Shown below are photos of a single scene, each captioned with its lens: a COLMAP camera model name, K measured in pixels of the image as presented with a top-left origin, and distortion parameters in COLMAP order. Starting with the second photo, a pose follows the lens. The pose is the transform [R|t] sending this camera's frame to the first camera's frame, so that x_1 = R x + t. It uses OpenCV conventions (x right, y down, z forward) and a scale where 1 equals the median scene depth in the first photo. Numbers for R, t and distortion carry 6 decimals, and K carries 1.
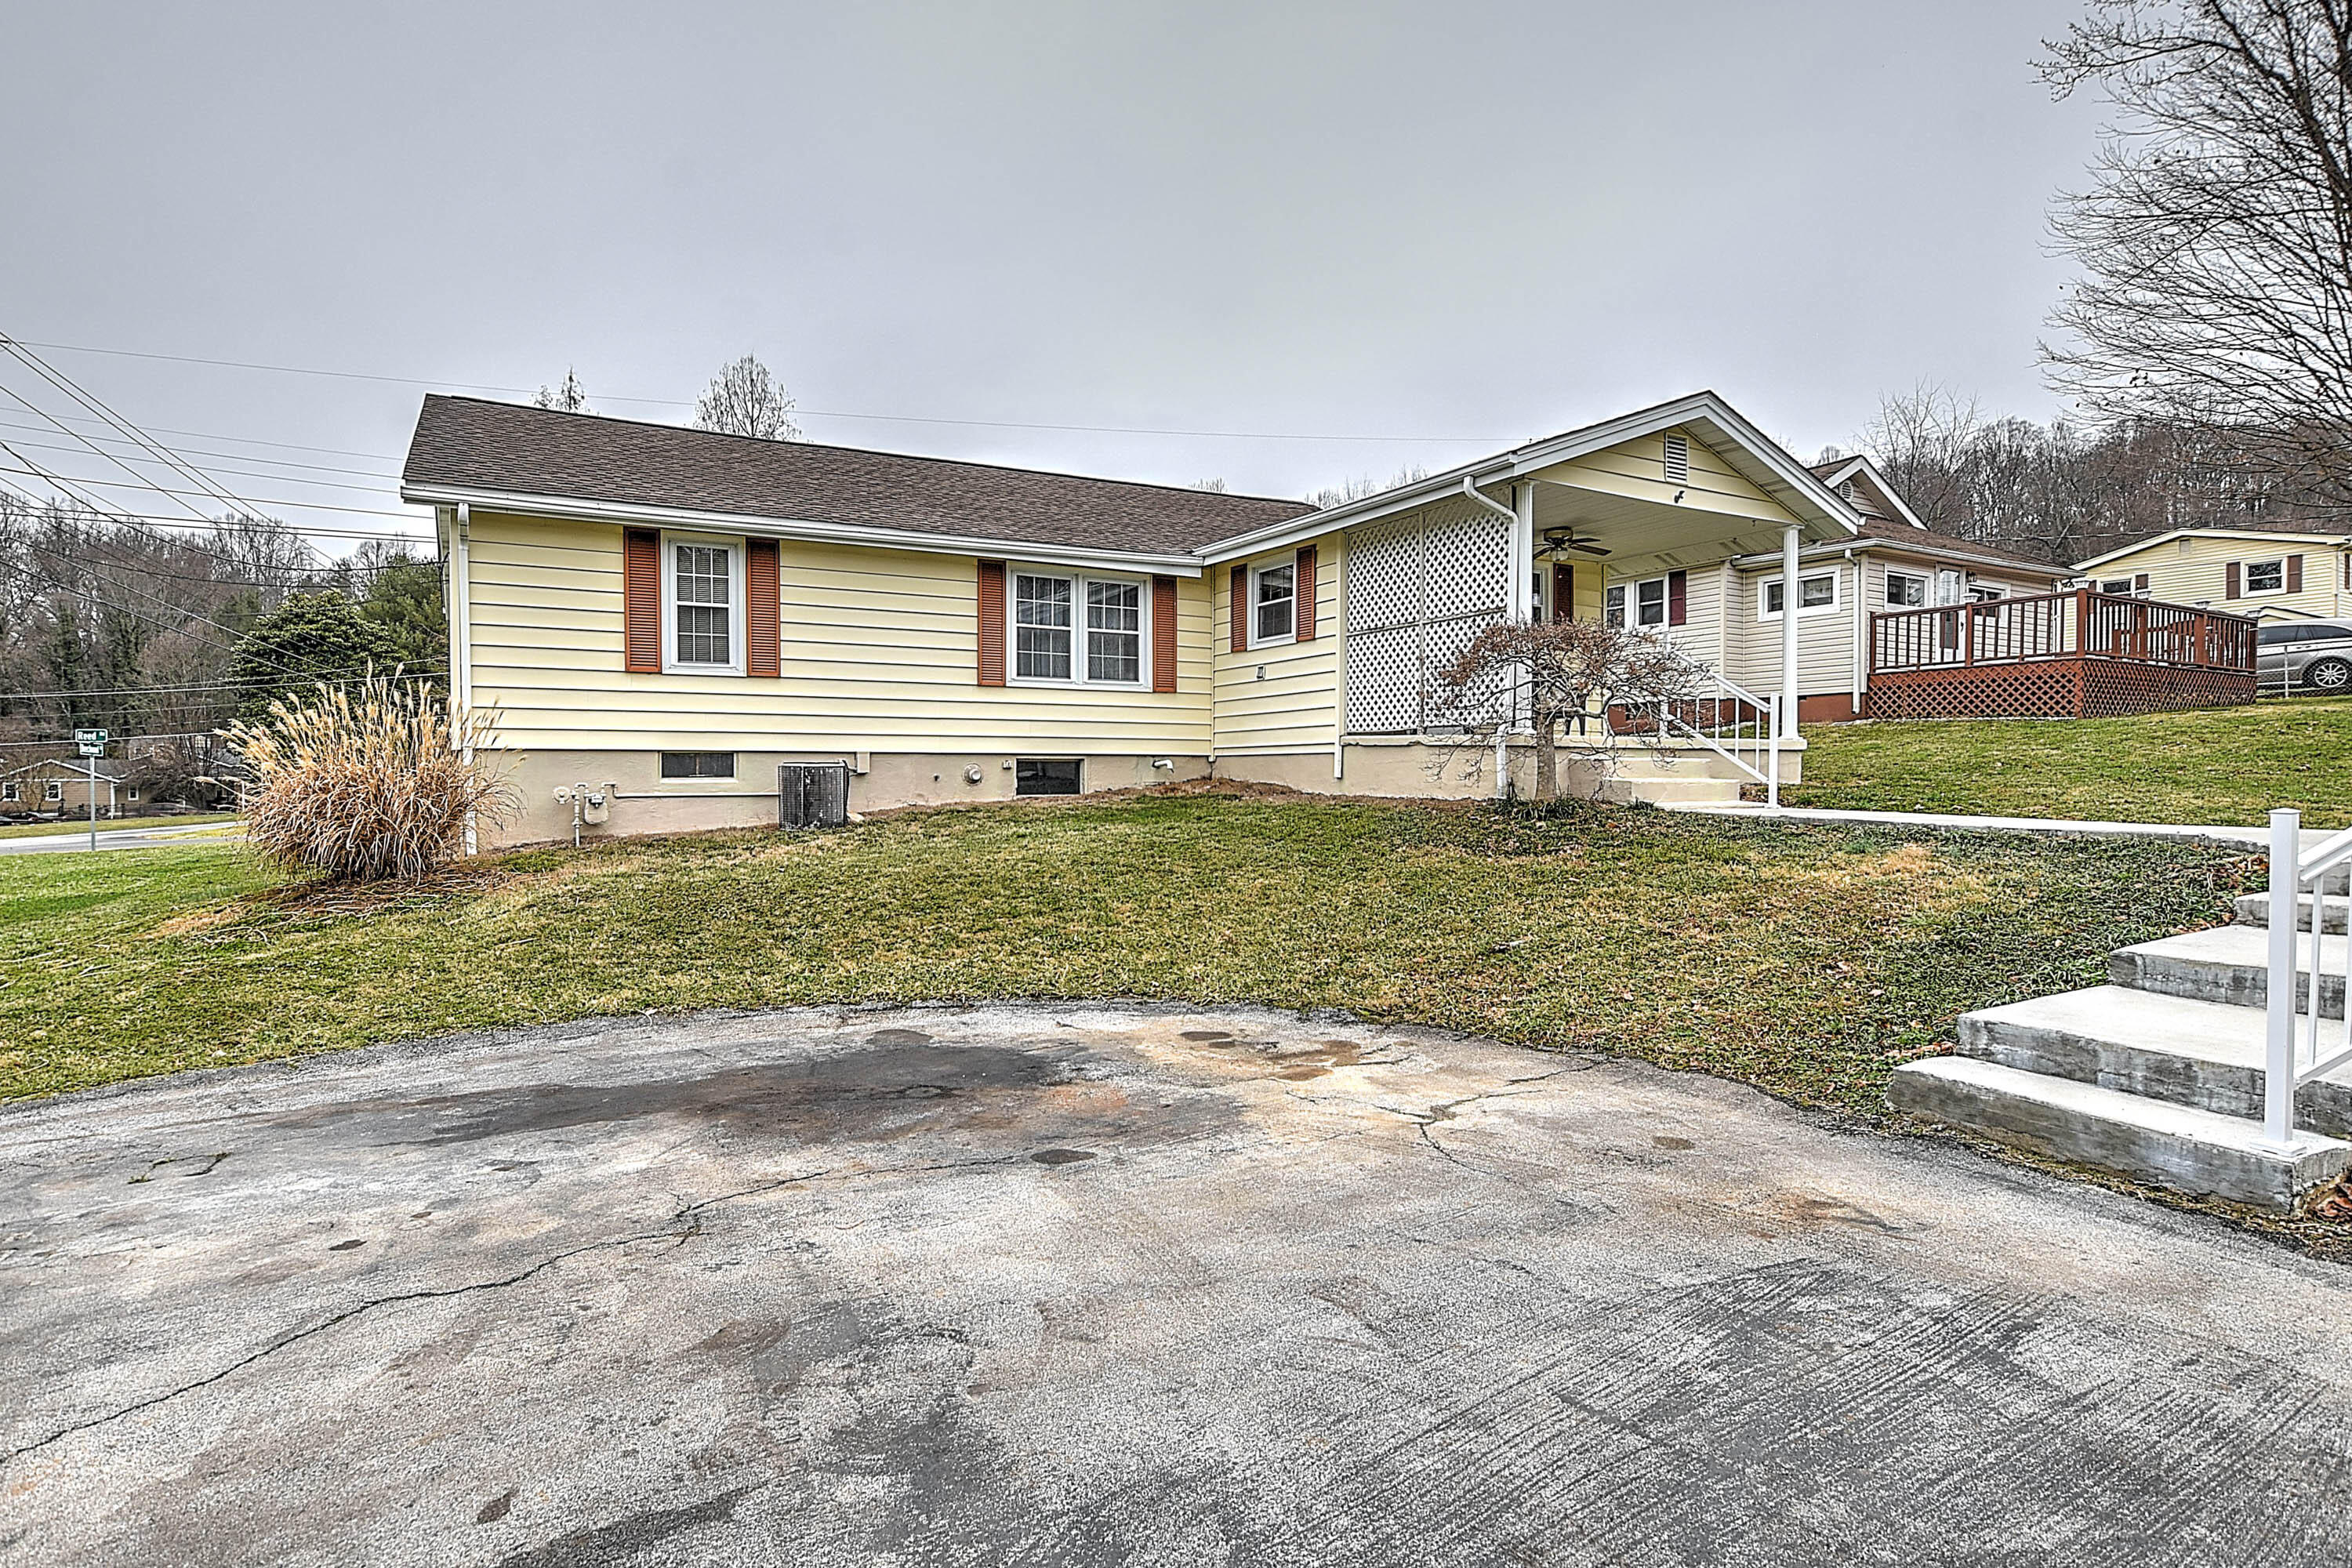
lens RADIAL K [[1160.2, 0, 1161.8], [0, 1160.2, 790.3], [0, 0, 1]] dist [-0.008426, 0.001571]
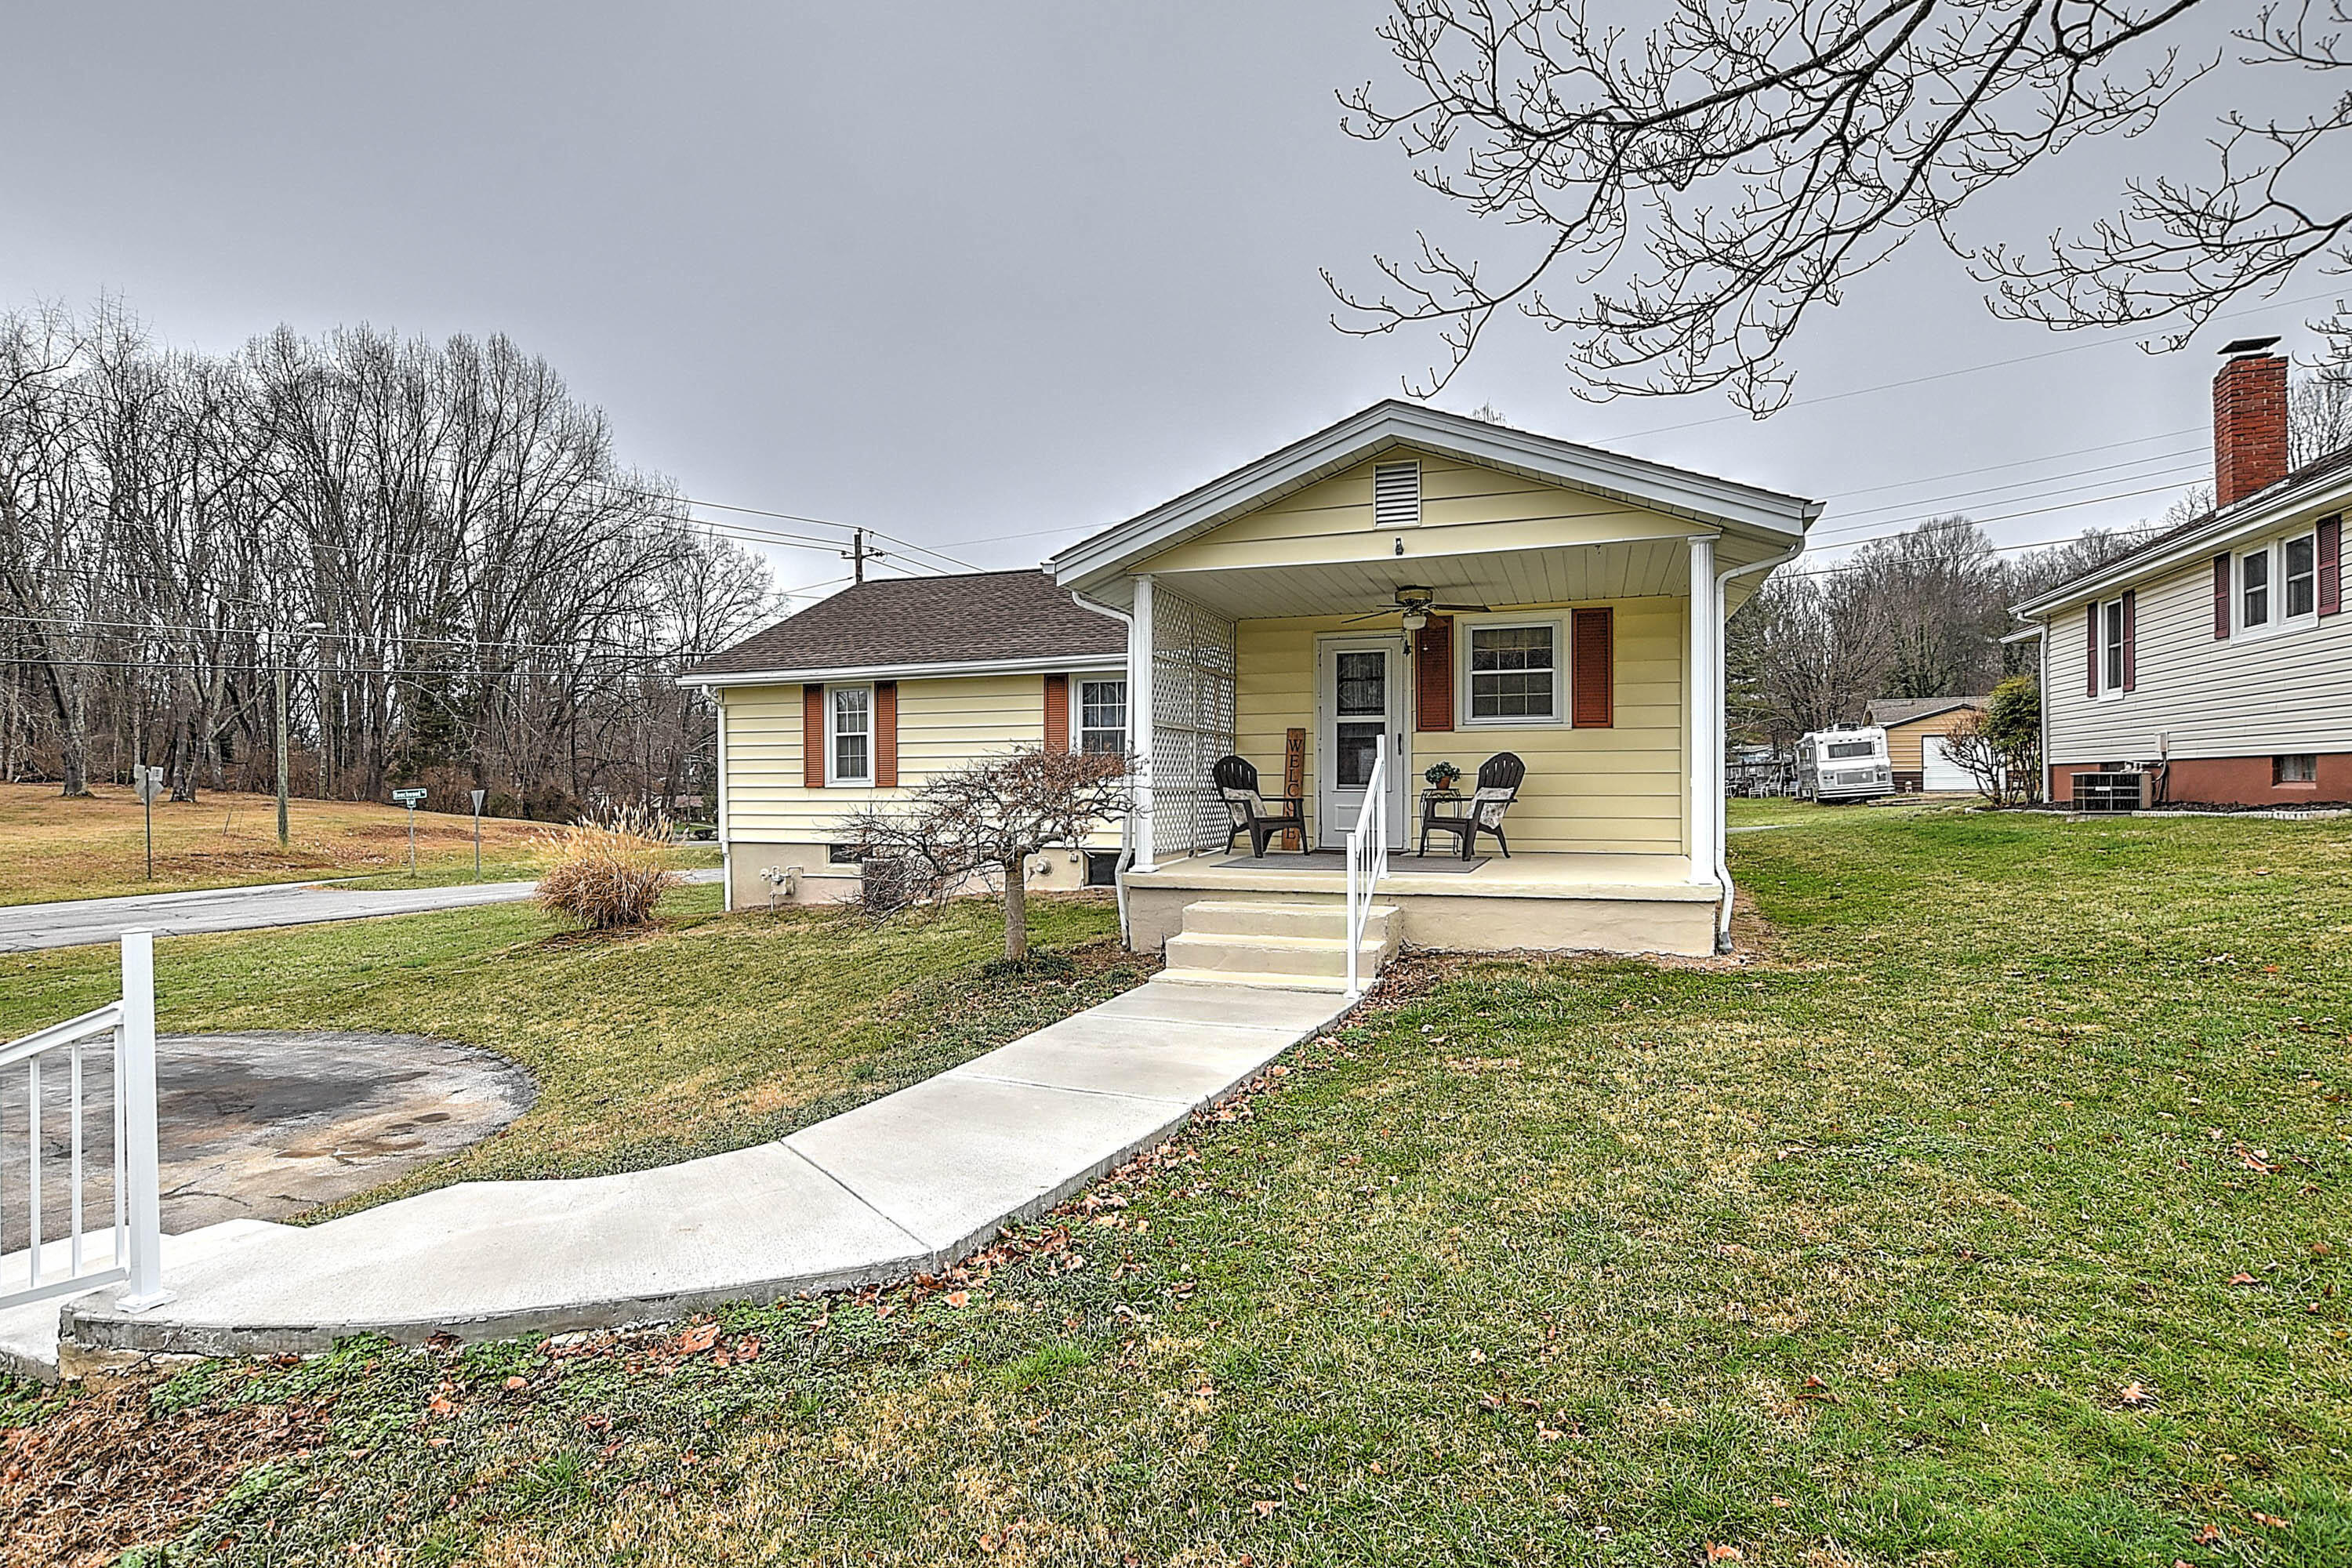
lens RADIAL K [[1160.2, 0, 1159.8], [0, 1160.2, 785.8], [0, 0, 1]] dist [-0.008426, 0.001571]
pose [[0.656336, -0.002705, -0.754464, 0.779535], [-0.007515, 0.999921, -0.010123, -0.082677], [0.754432, 0.012314, 0.656263, 0.357786]]
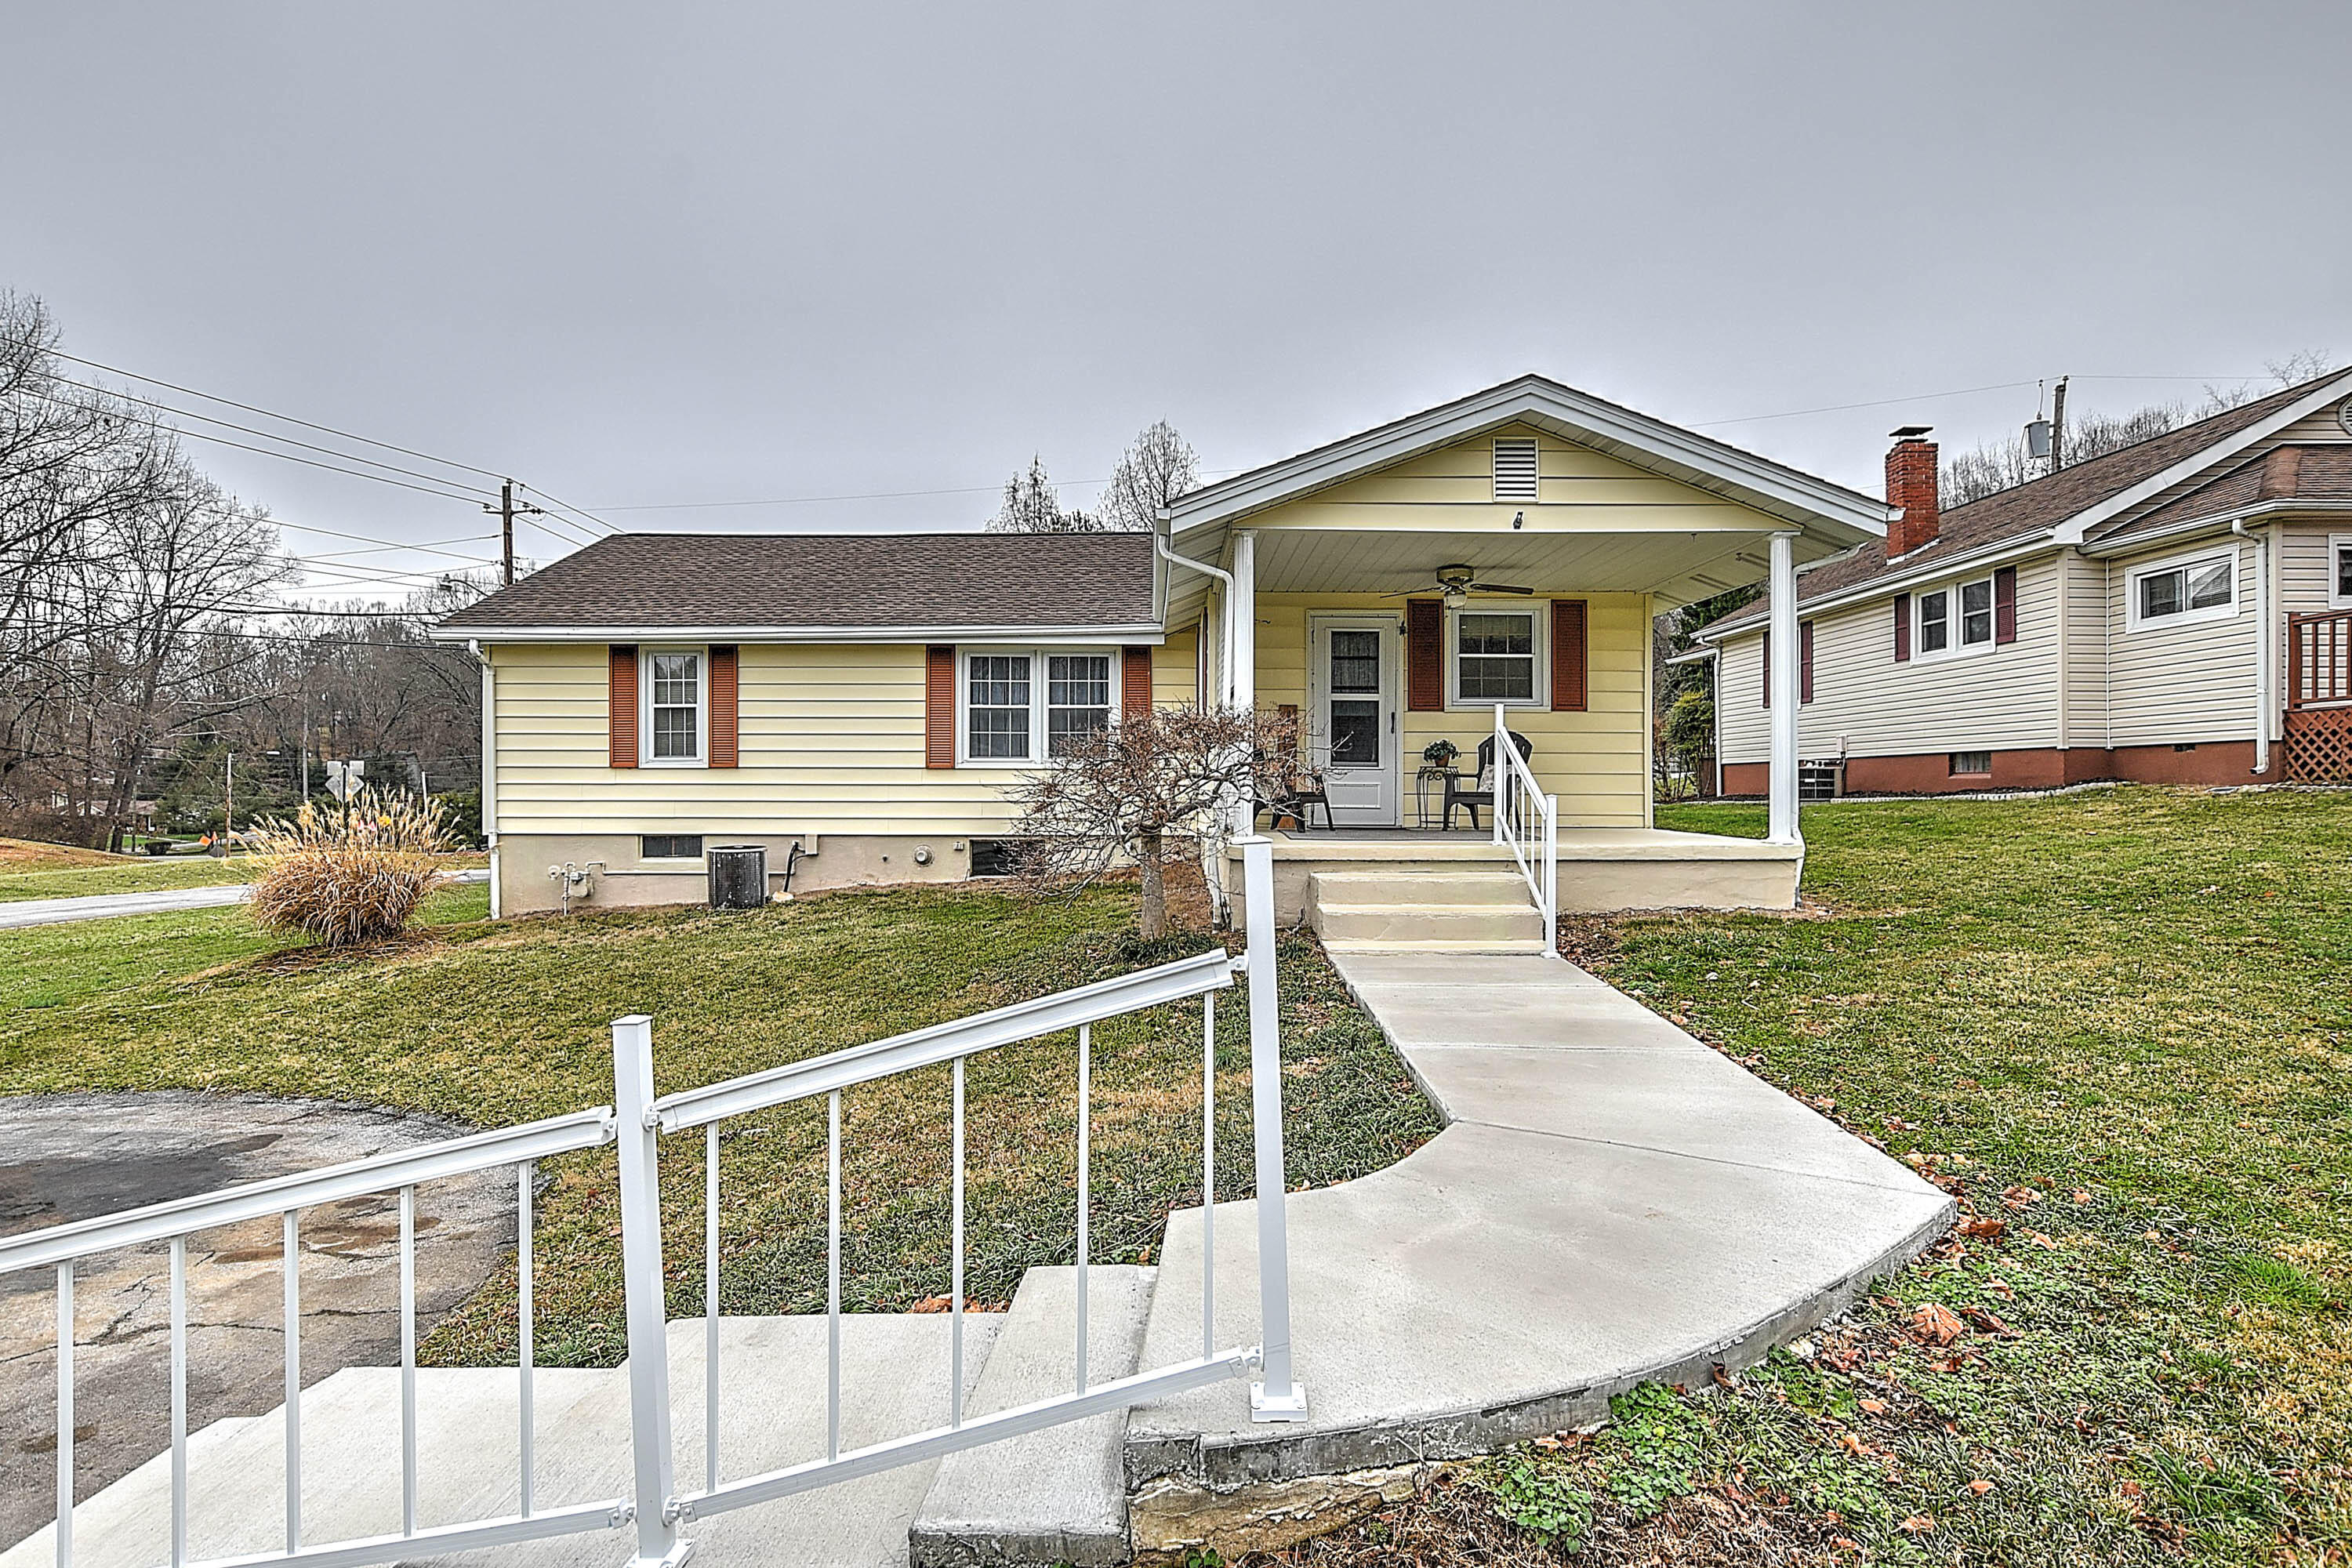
lens RADIAL K [[1160.2, 0, 1160.0], [0, 1160.2, 786.8], [0, 0, 1]] dist [-0.008426, 0.001571]
pose [[0.876778, -0.001667, -0.480893, 0.524038], [-0.008820, 0.999770, -0.019546, -0.057472], [0.480815, 0.021379, 0.876562, 0.210118]]
